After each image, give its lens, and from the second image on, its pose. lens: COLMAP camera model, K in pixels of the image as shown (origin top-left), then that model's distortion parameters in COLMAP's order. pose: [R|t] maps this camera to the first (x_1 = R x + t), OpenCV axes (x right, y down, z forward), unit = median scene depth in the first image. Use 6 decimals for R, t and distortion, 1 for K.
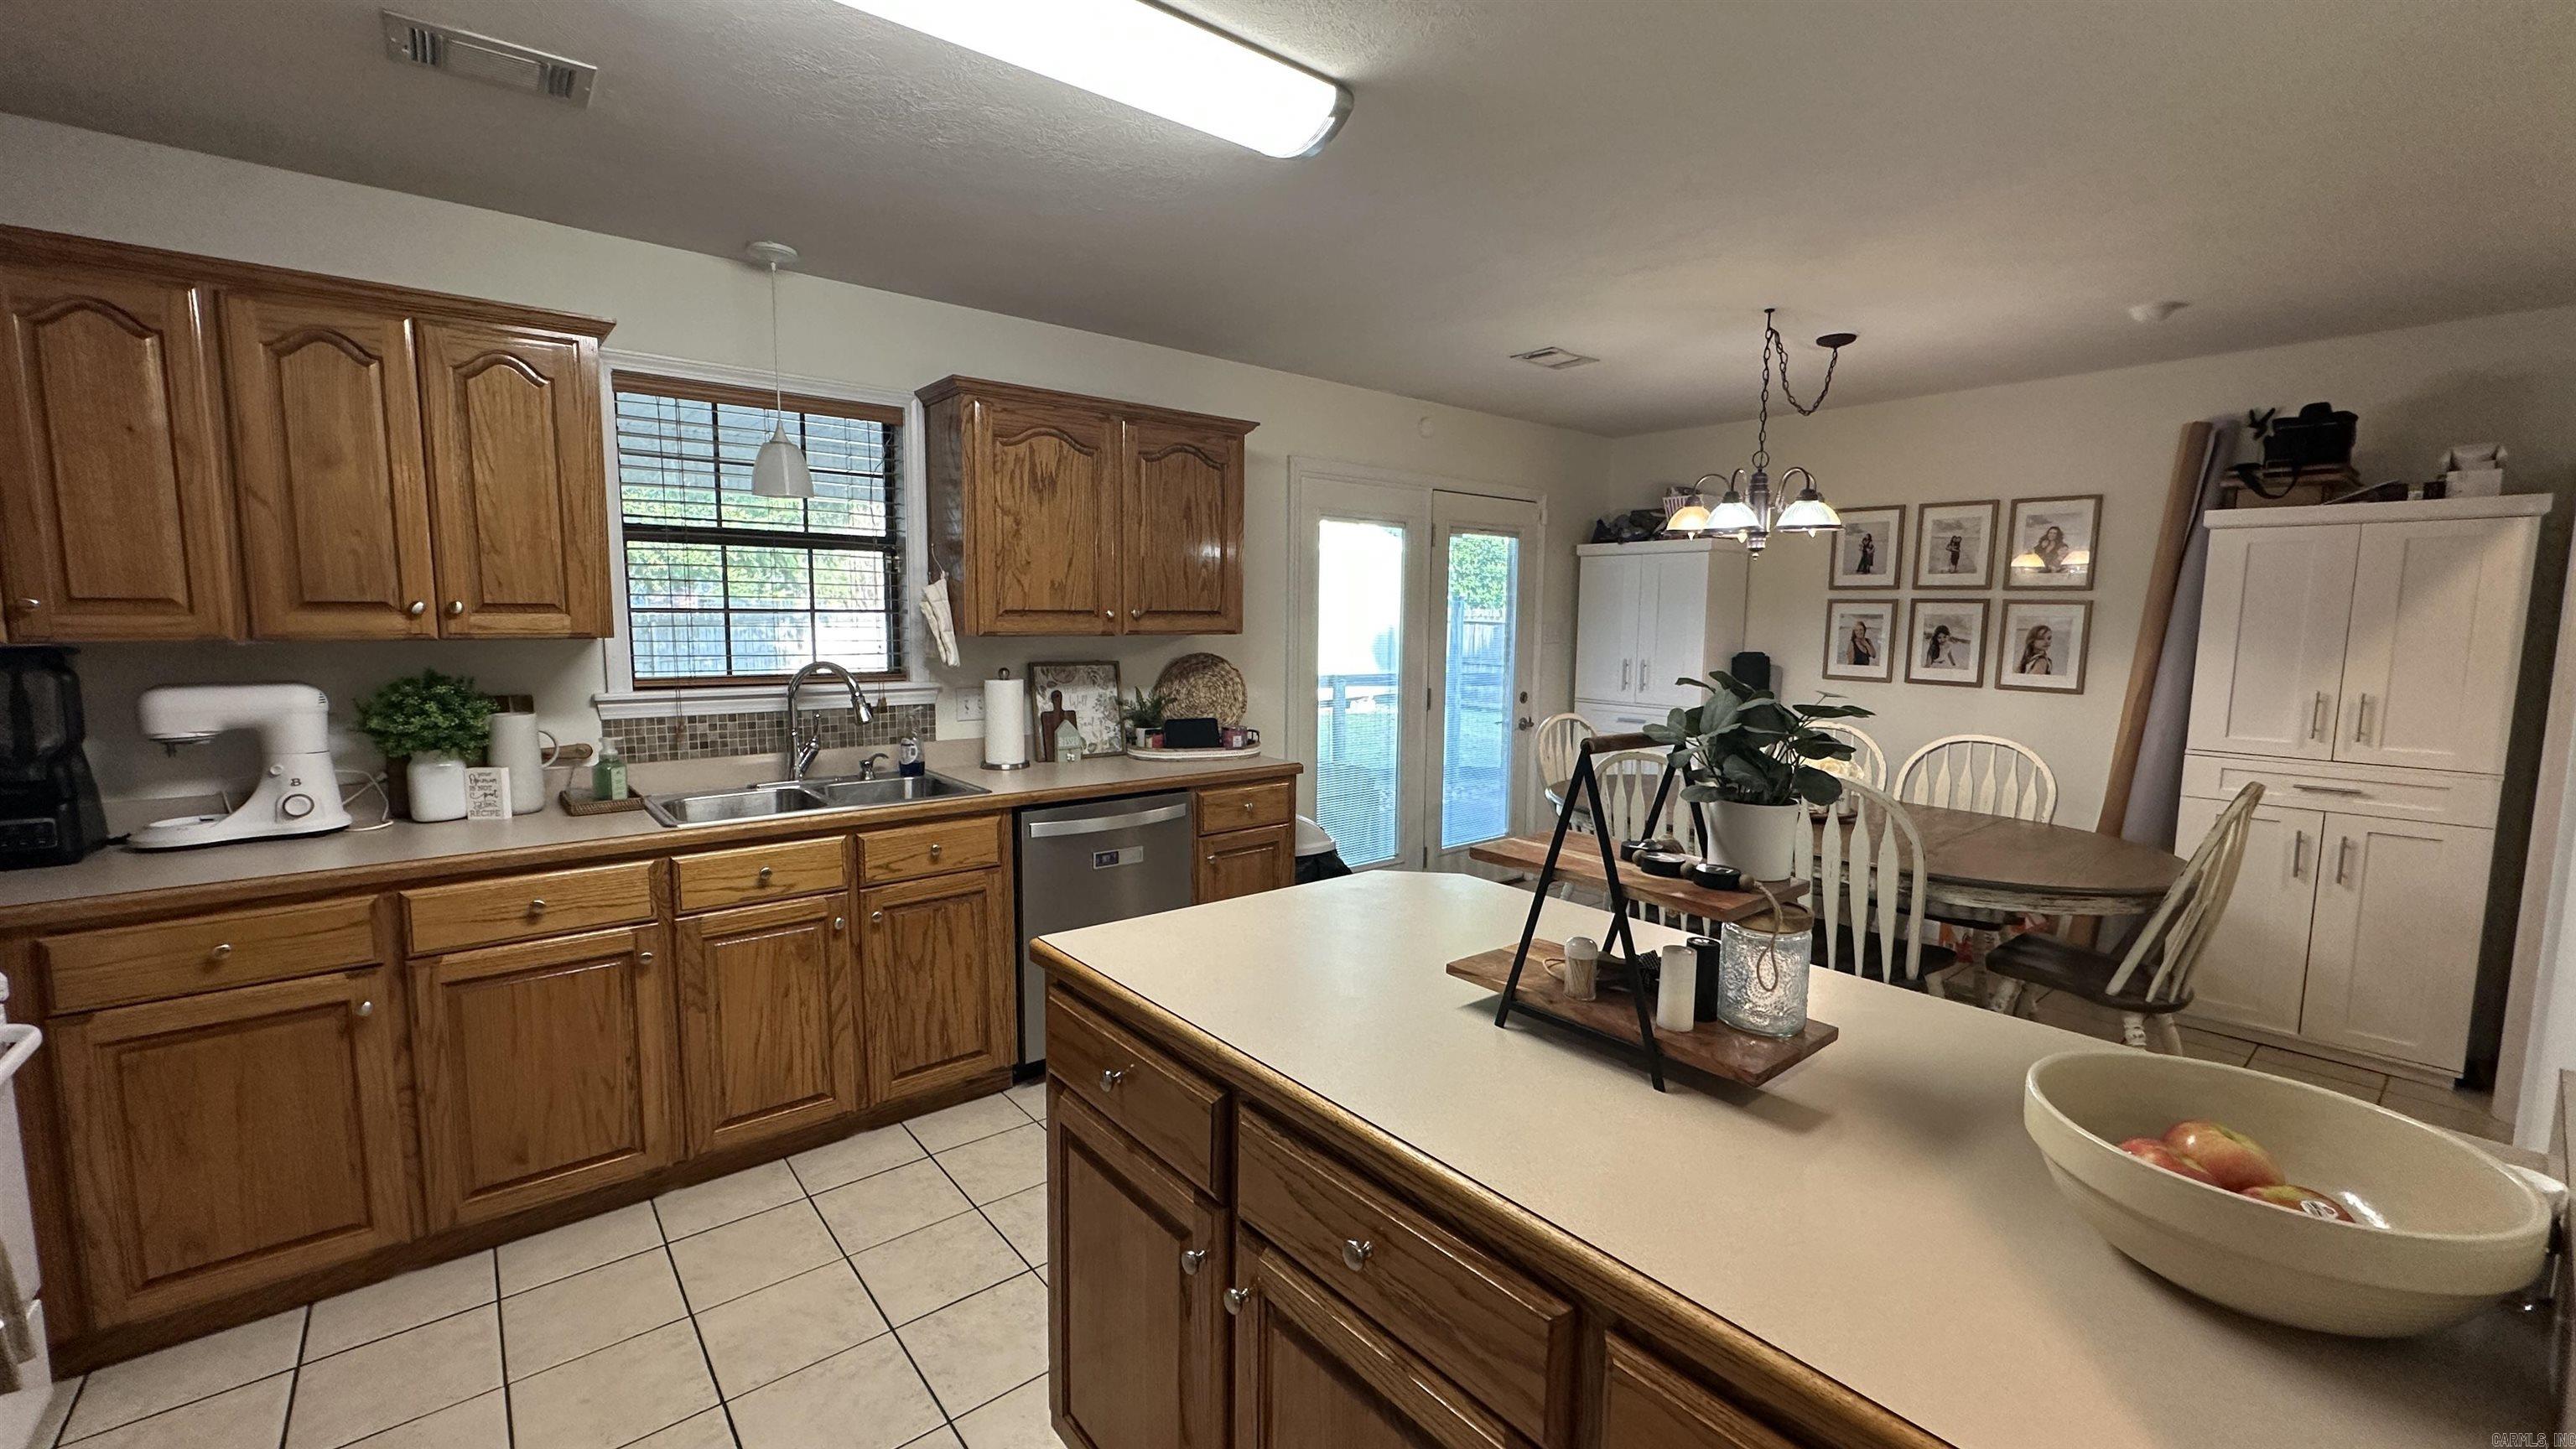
lens RADIAL K [[1026.4, 0, 1293.6], [0, 1026.4, 725.4], [0, 0, 1]] dist [0.001882, -0.000328]
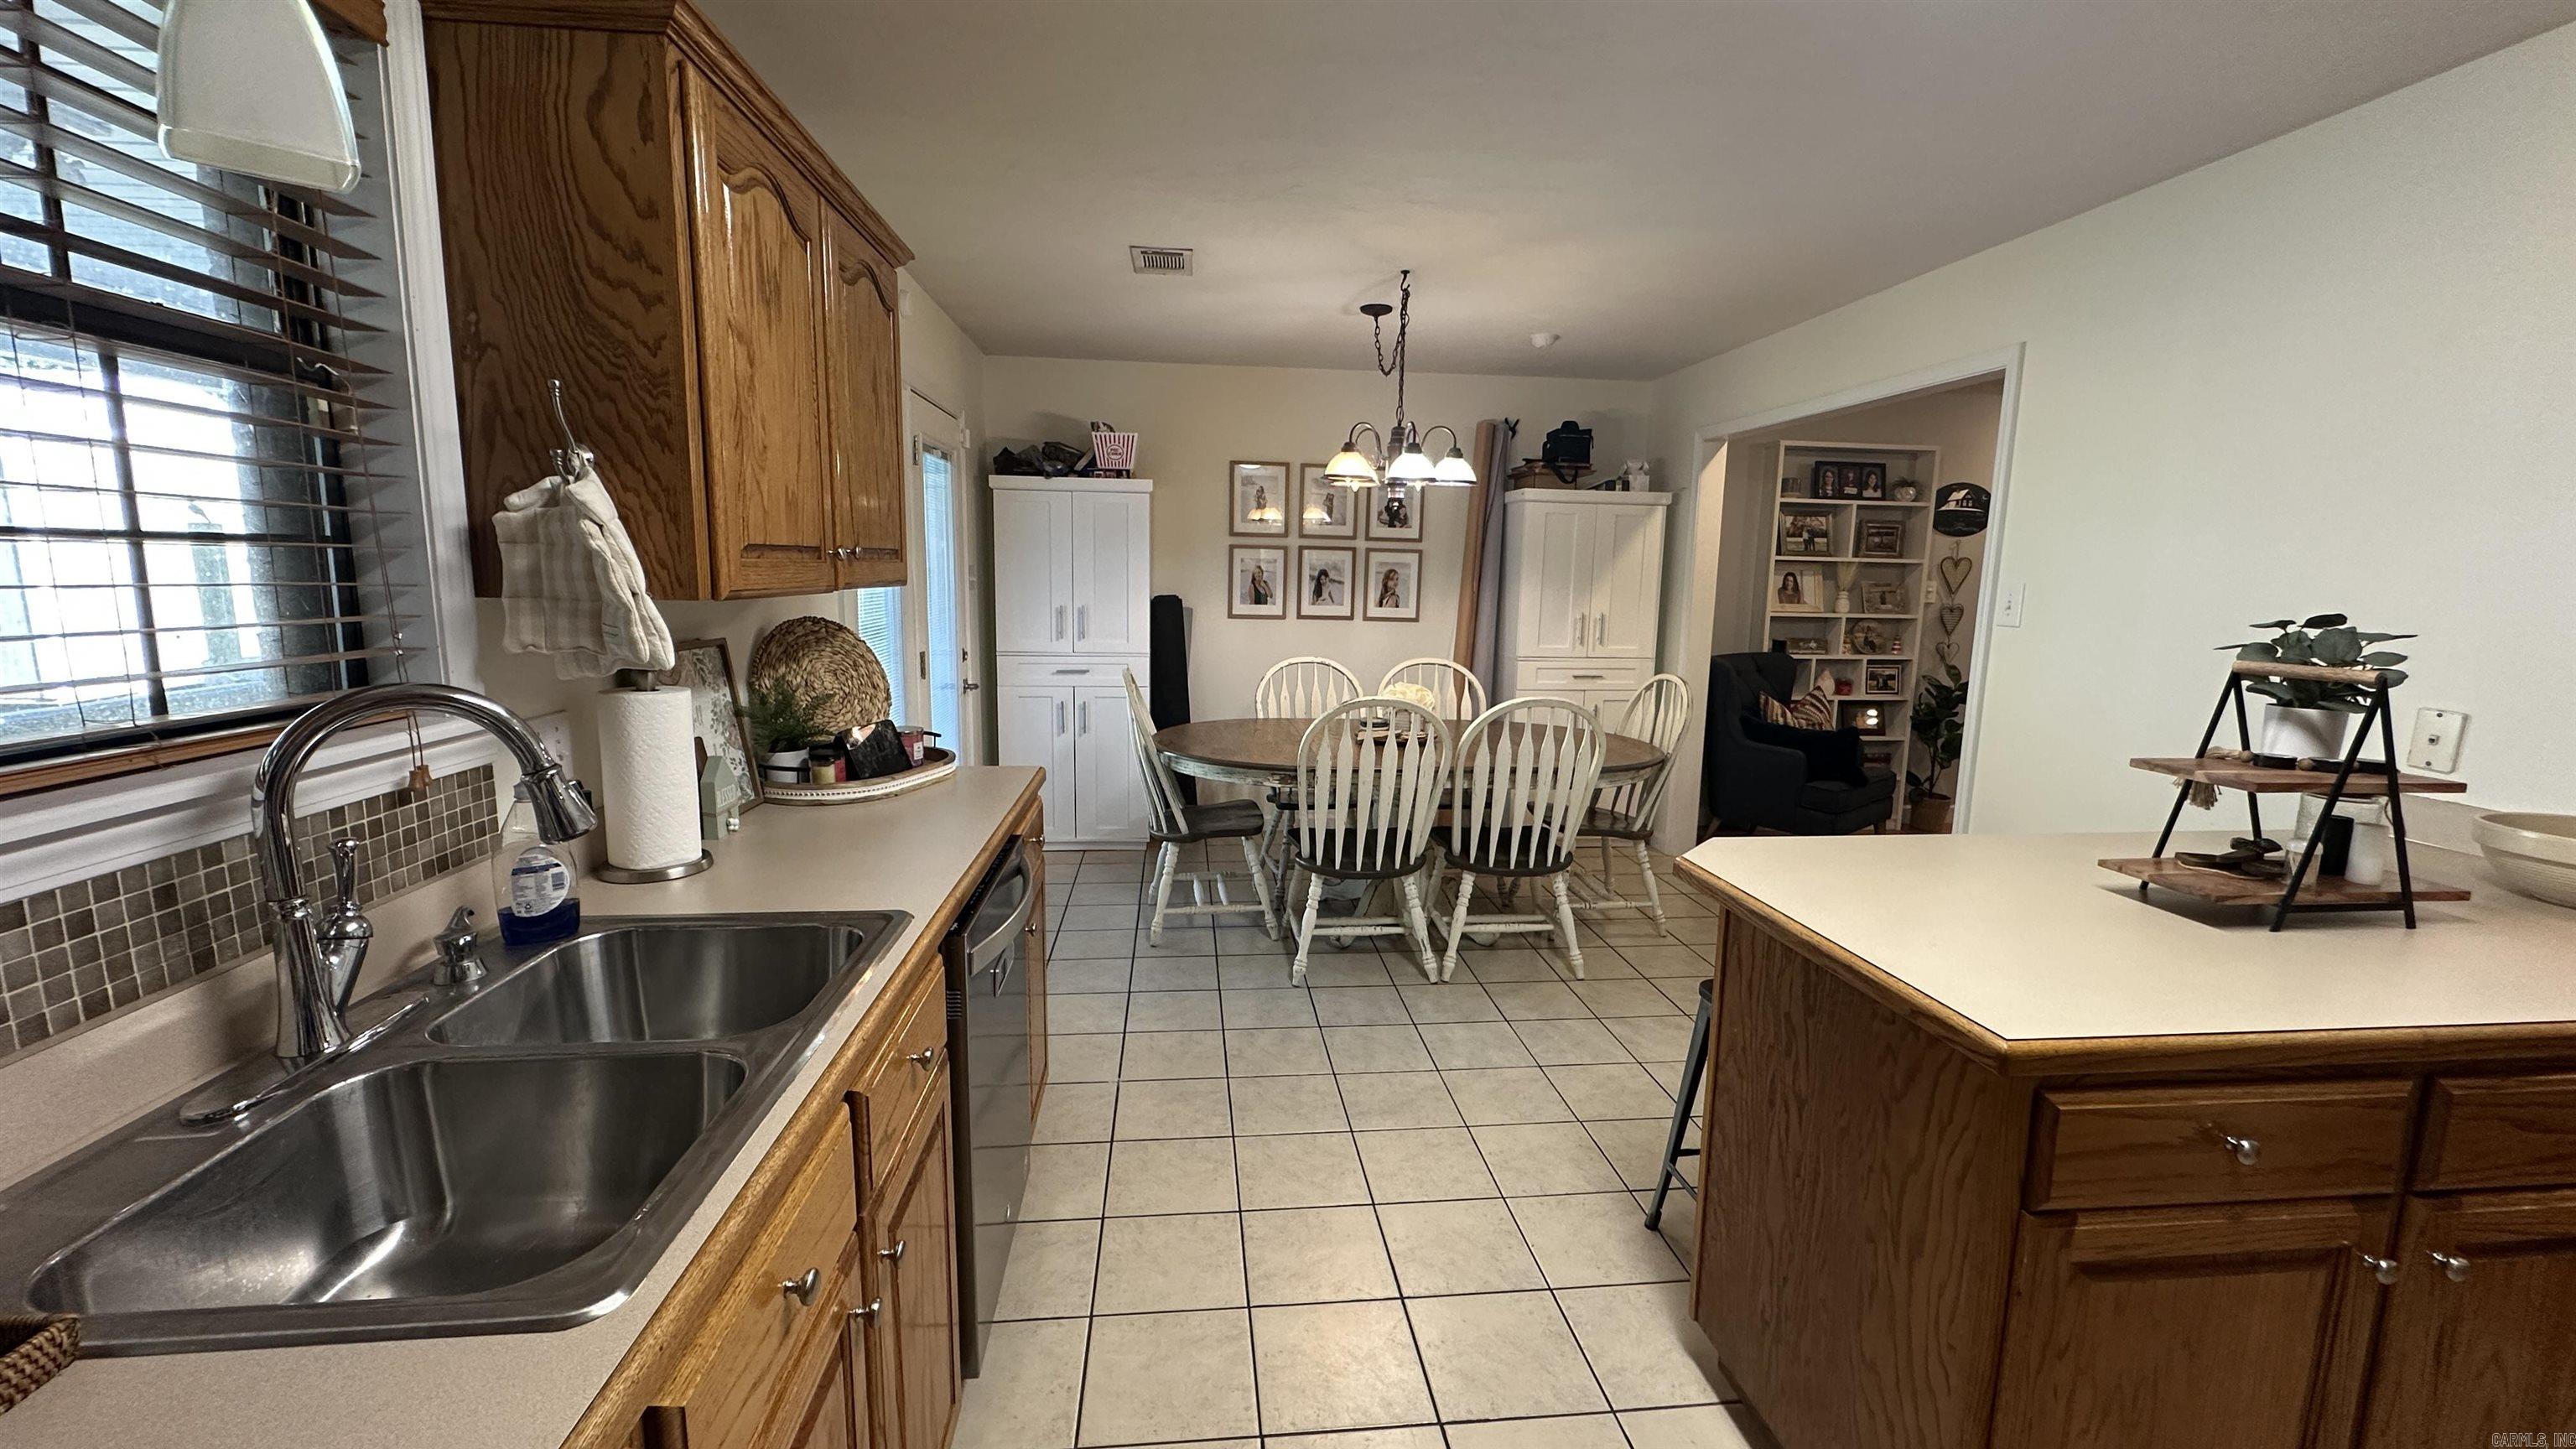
lens RADIAL K [[1026.4, 0, 1286.7], [0, 1026.4, 719.6], [0, 0, 1]] dist [0.001882, -0.000328]
pose [[0.554556, -0.123270, 0.822965, -0.521947], [0.079714, 0.992288, 0.094917, -0.054227], [-0.828319, 0.012965, 0.560106, 0.498734]]
